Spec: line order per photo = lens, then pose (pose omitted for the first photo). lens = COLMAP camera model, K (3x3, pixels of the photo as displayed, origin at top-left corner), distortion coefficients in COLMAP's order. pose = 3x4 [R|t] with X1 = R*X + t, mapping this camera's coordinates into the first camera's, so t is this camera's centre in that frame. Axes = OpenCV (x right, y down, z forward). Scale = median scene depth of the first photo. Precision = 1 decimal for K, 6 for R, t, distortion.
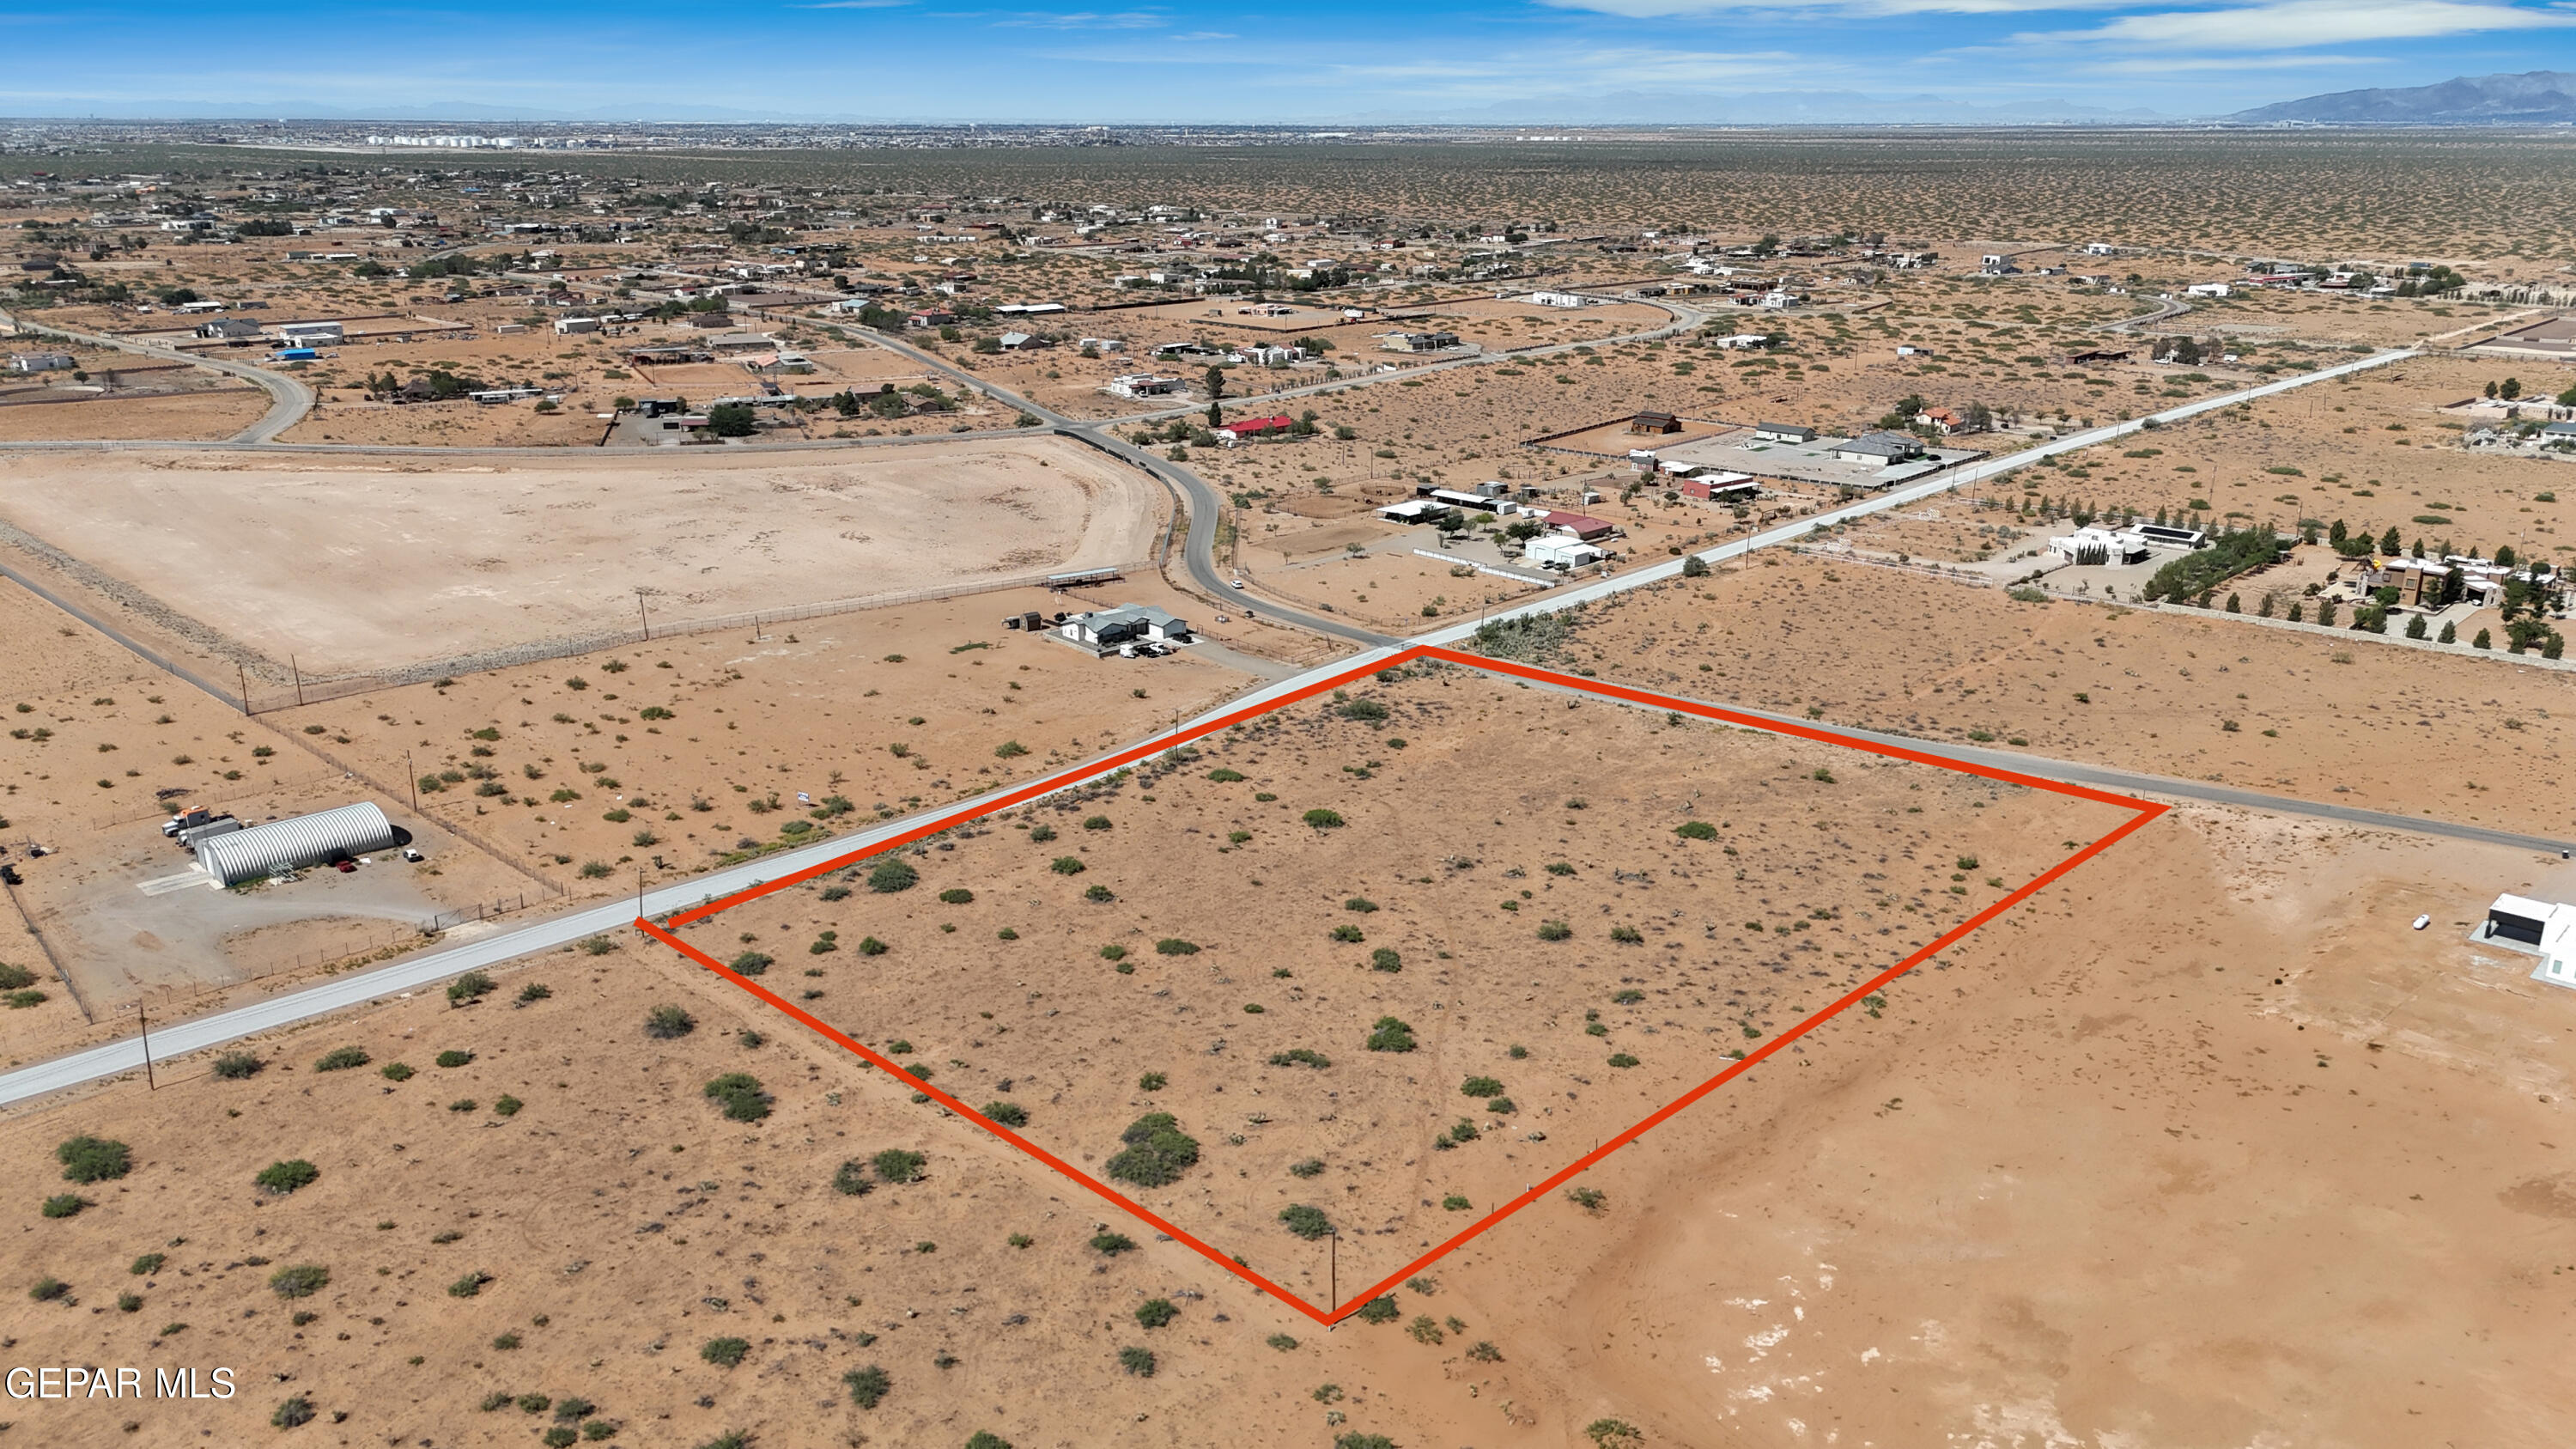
lens RADIAL K [[1892.7, 0, 1287.8], [0, 1892.7, 725.6], [0, 0, 1]] dist [0.081186, -0.080636]
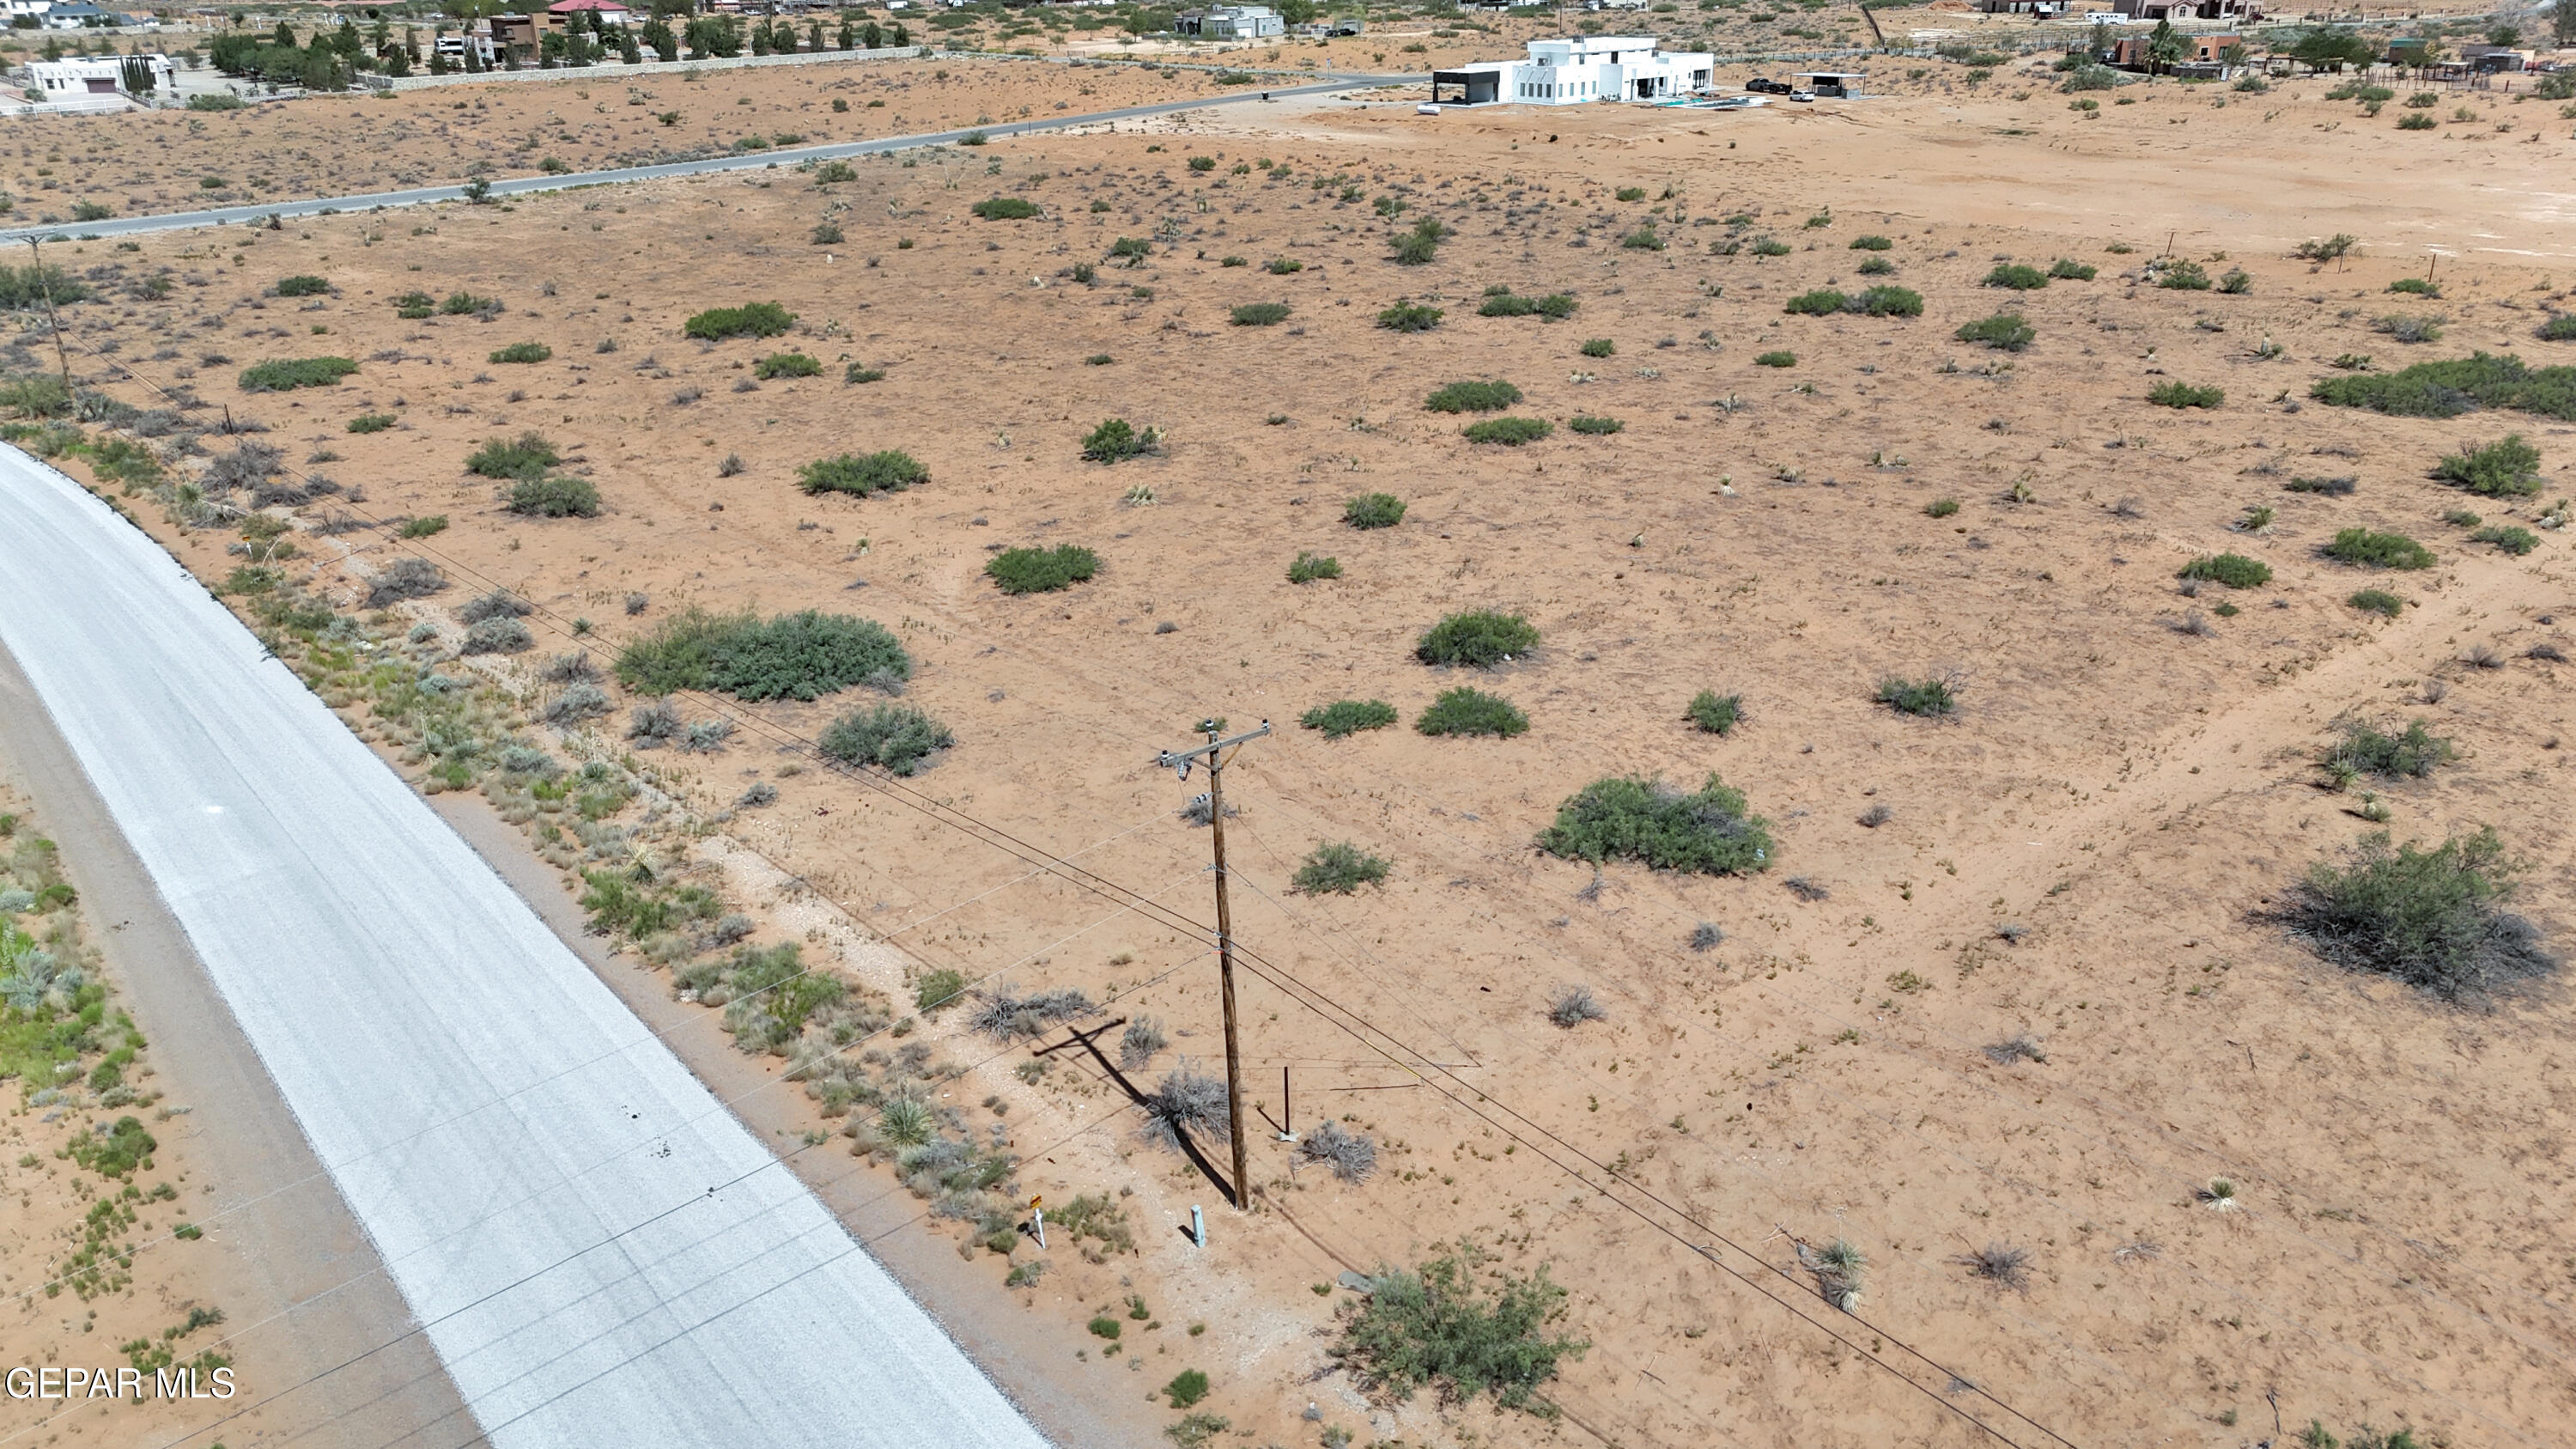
lens RADIAL K [[1892.7, 0, 1288.7], [0, 1892.7, 734.9], [0, 0, 1]] dist [0.081186, -0.080636]
pose [[0.085899, -0.383489, 0.919542, -0.430368], [0.321993, 0.884109, 0.338633, 0.028149], [-0.942837, 0.266998, 0.199424, 0.899552]]
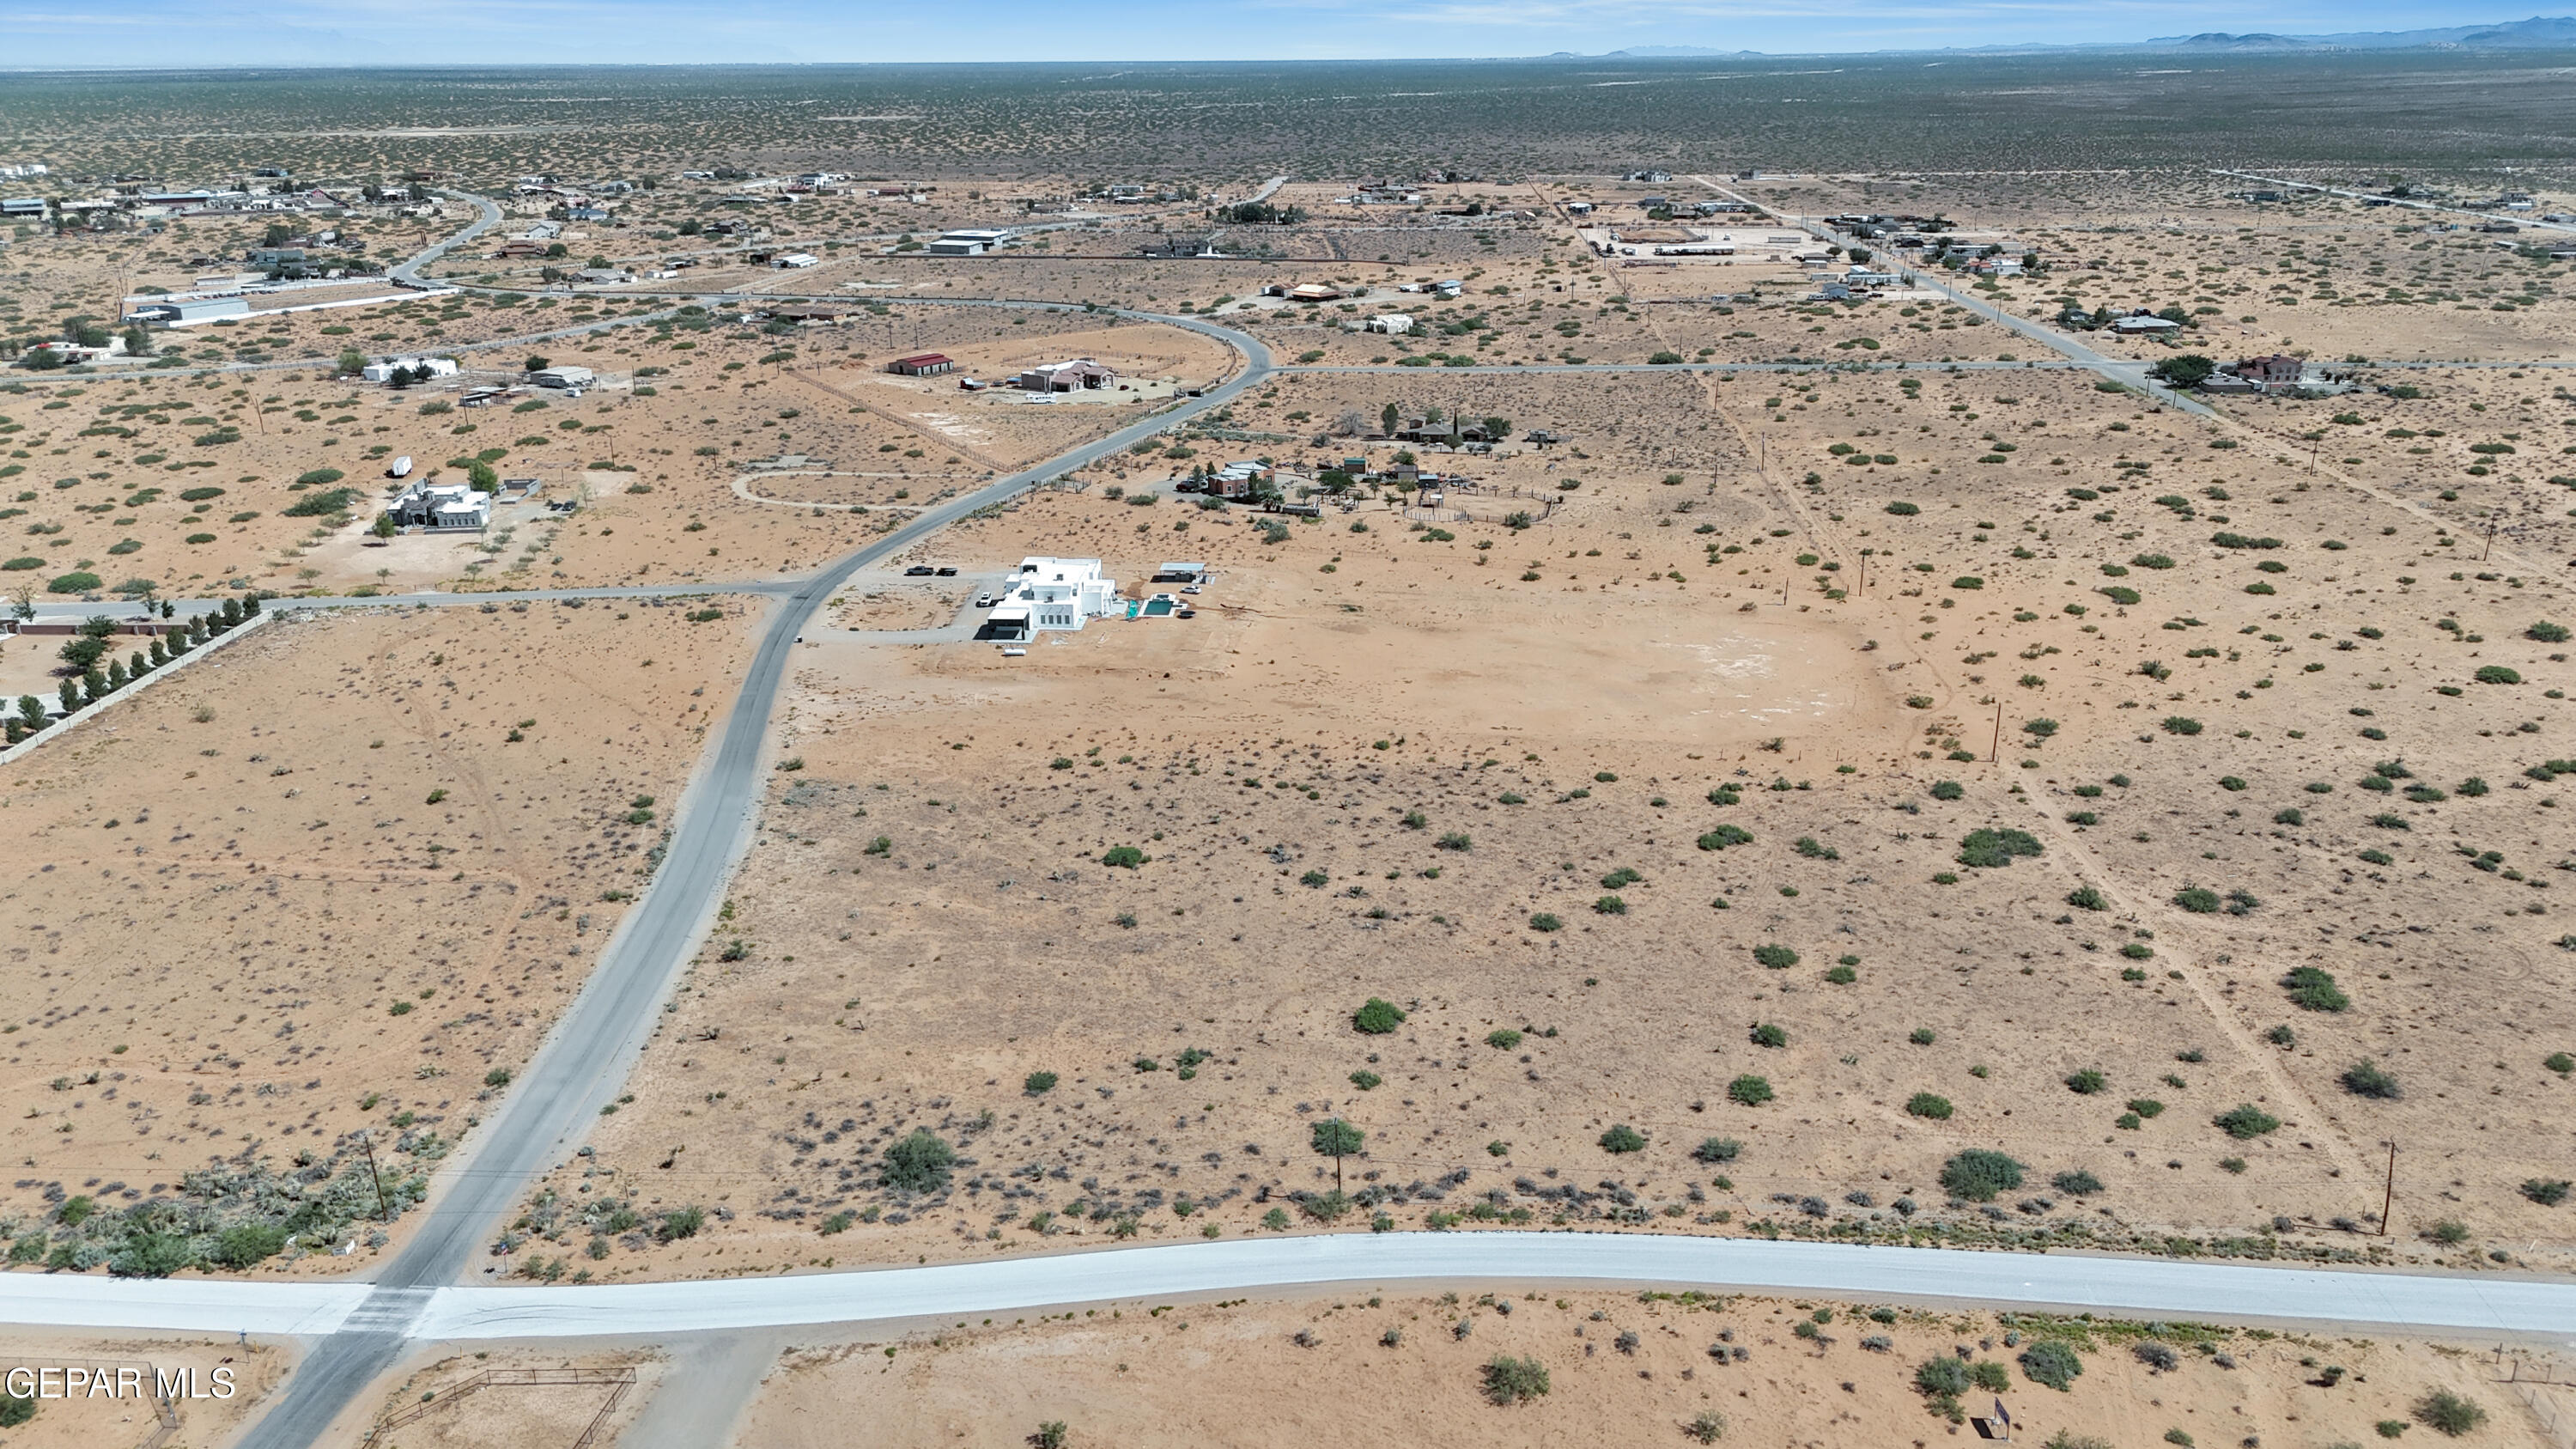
lens RADIAL K [[1892.7, 0, 1290.9], [0, 1892.7, 733.6], [0, 0, 1]] dist [0.081186, -0.080636]
pose [[-0.647207, -0.254510, 0.718573, -0.507634], [0.241118, 0.825881, 0.509688, -0.469270], [-0.723177, 0.503135, -0.473149, 1.439600]]
